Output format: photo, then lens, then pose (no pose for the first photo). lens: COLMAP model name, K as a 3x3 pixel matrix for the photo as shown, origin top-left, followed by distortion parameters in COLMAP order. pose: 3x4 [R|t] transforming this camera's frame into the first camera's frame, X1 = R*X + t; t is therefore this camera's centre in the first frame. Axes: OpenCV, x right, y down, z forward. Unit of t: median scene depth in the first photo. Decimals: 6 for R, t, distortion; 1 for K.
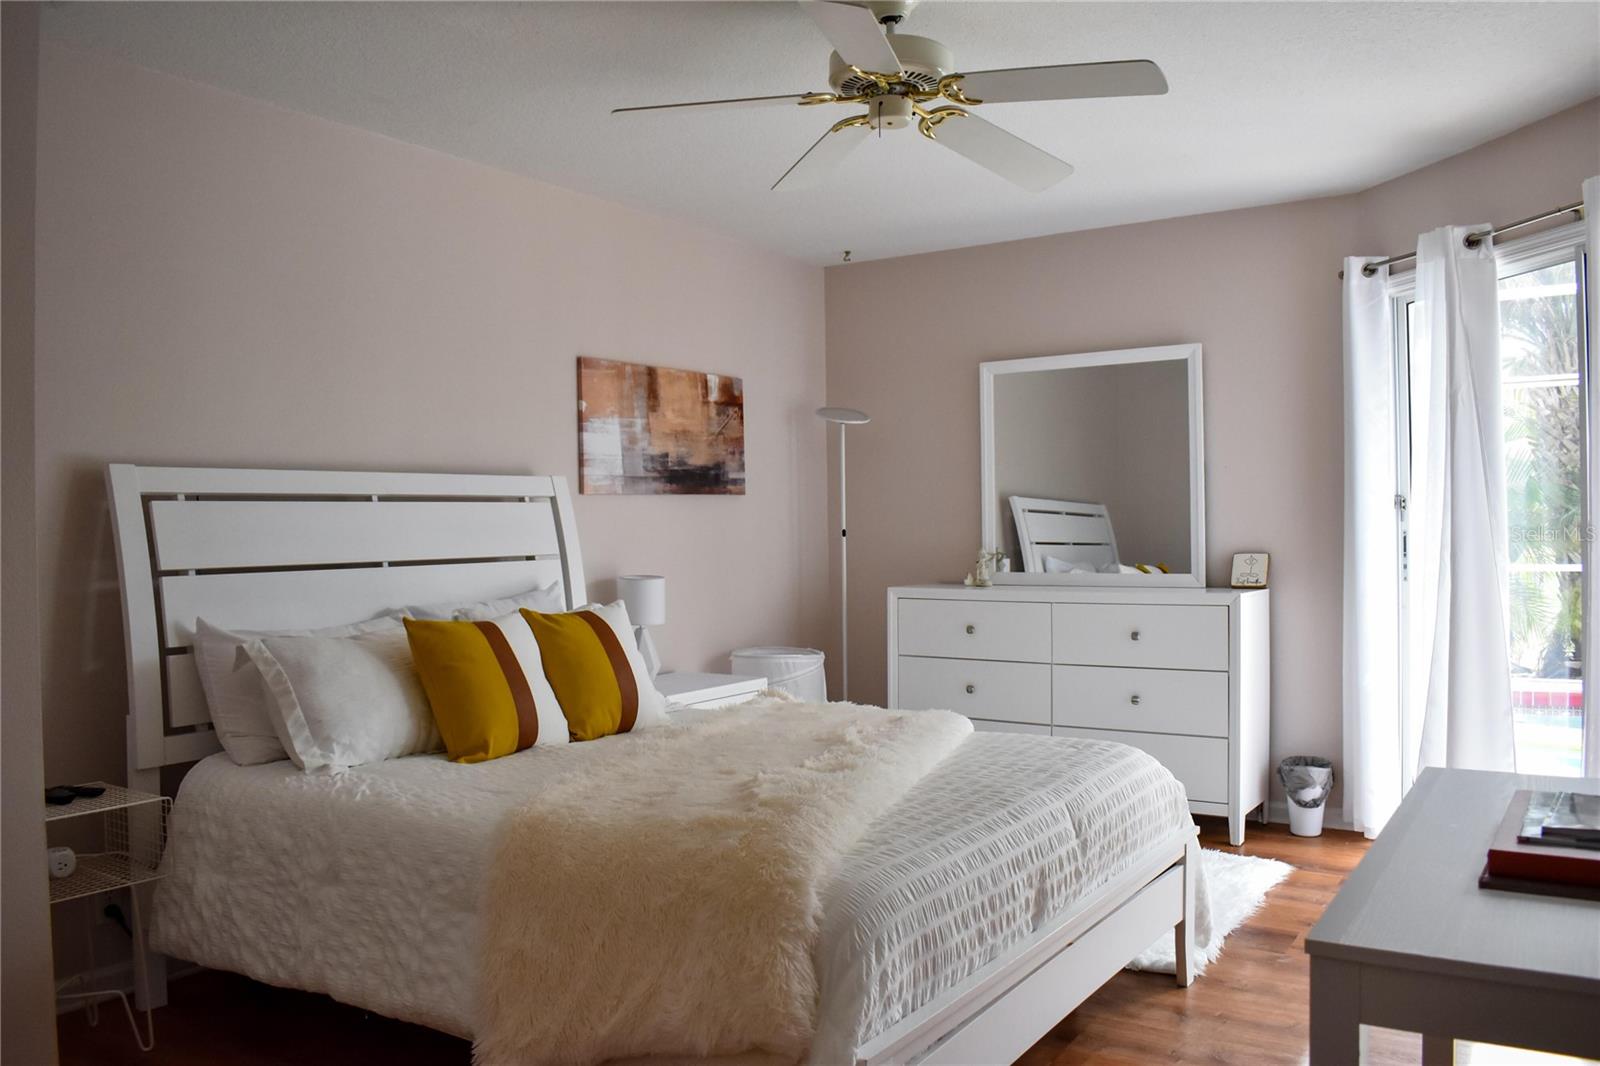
lens RADIAL K [[1285.6, 0, 798.4], [0, 1285.6, 522.0], [0, 0, 1]] dist [-0.085039, 0.001413]
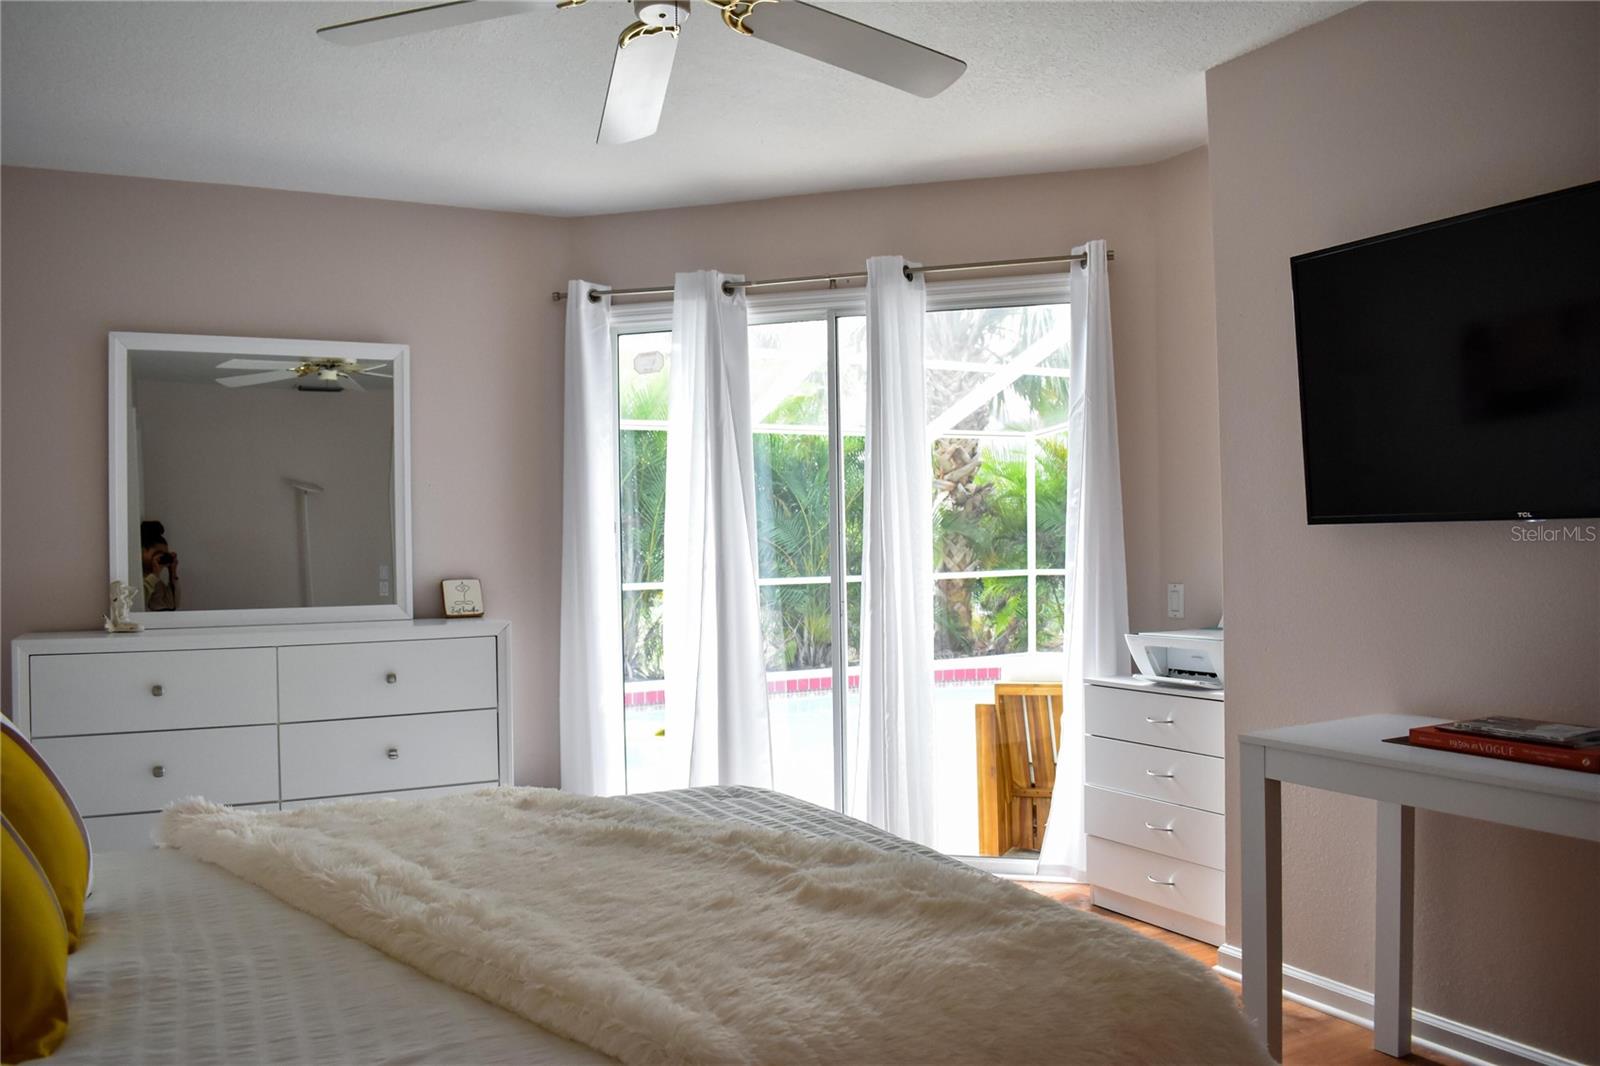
lens RADIAL K [[1285.6, 0, 798.4], [0, 1285.6, 522.0], [0, 0, 1]] dist [-0.085039, 0.001413]
pose [[0.460206, 0.022734, 0.887521, -0.366109], [0.009175, 0.999497, -0.030360, 0.013658], [-0.887765, 0.022115, 0.459766, 0.366532]]
